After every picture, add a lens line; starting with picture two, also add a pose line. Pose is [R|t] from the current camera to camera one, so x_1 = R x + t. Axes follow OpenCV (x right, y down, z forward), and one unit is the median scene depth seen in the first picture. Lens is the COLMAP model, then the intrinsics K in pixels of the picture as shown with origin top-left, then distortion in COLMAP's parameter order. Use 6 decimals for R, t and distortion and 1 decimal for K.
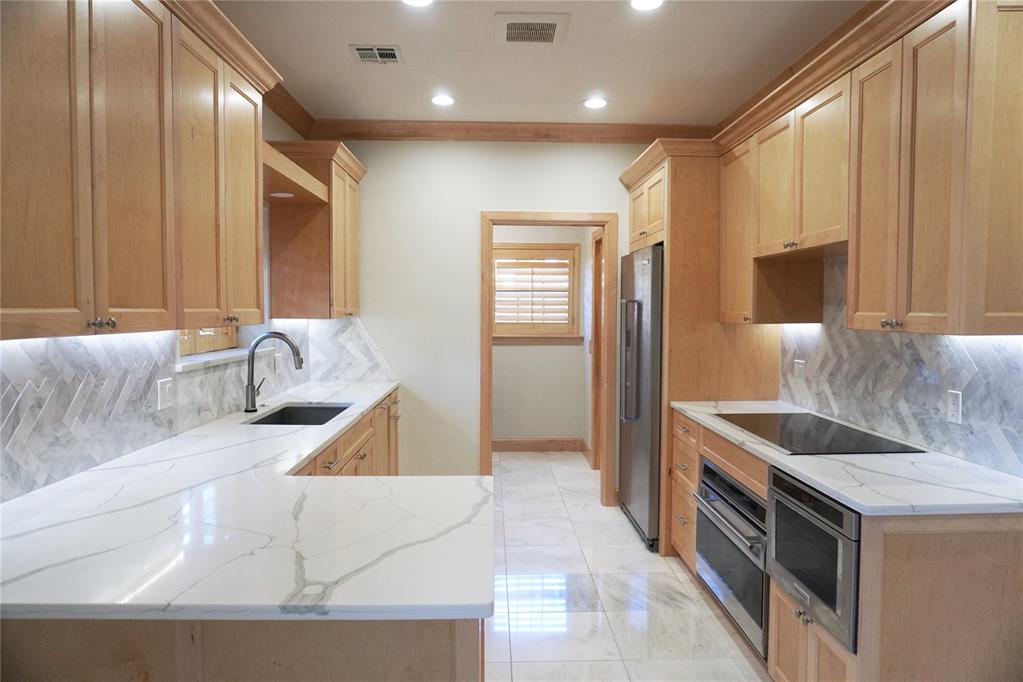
lens RADIAL K [[645.2, 0, 512.6], [0, 645.2, 340.1], [0, 0, 1]] dist [-0.005870, -0.001442]
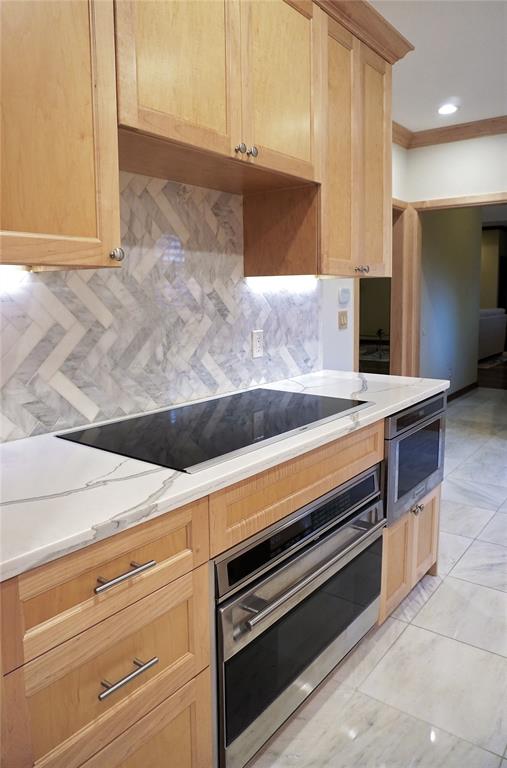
lens RADIAL K [[571.2, 0, 252.8], [0, 571.2, 376.8], [0, 0, 1]] dist [0.006751, 0.002632]
pose [[-0.783204, -0.078083, 0.616842, 0.034864], [0.042712, 0.982983, 0.178662, -0.021411], [-0.620296, 0.166275, -0.766541, 1.579902]]
